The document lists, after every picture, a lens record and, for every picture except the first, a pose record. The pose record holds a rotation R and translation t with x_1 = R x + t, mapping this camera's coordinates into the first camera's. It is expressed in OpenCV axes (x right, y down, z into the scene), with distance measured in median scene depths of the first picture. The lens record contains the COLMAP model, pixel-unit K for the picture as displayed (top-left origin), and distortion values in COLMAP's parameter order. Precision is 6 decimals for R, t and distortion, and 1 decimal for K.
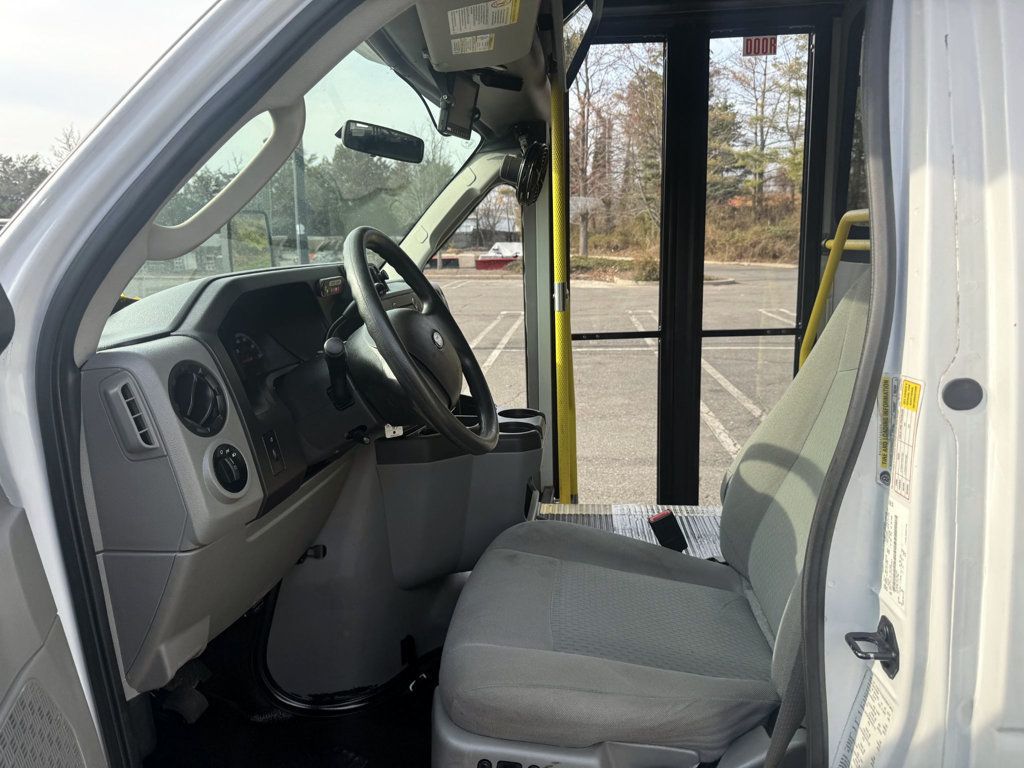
lens RADIAL K [[722.6, 0, 518.9], [0, 722.6, 389.8], [0, 0, 1]] dist [0.046266, -0.061940]
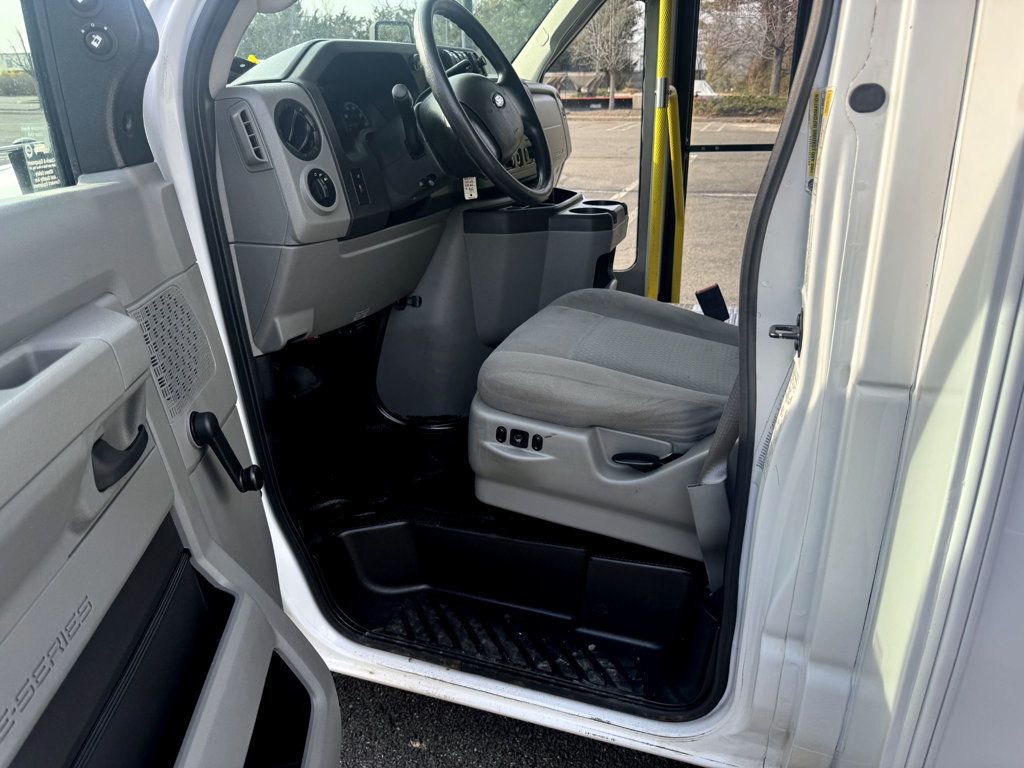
lens RADIAL K [[722.6, 0, 507.4], [0, 722.6, 380.0], [0, 0, 1]] dist [0.046266, -0.061940]
pose [[0.970483, 0.094719, -0.221791, 0.248443], [-0.051309, 0.979683, 0.193877, 0.176203], [0.235649, -0.176774, 0.955626, -0.227344]]
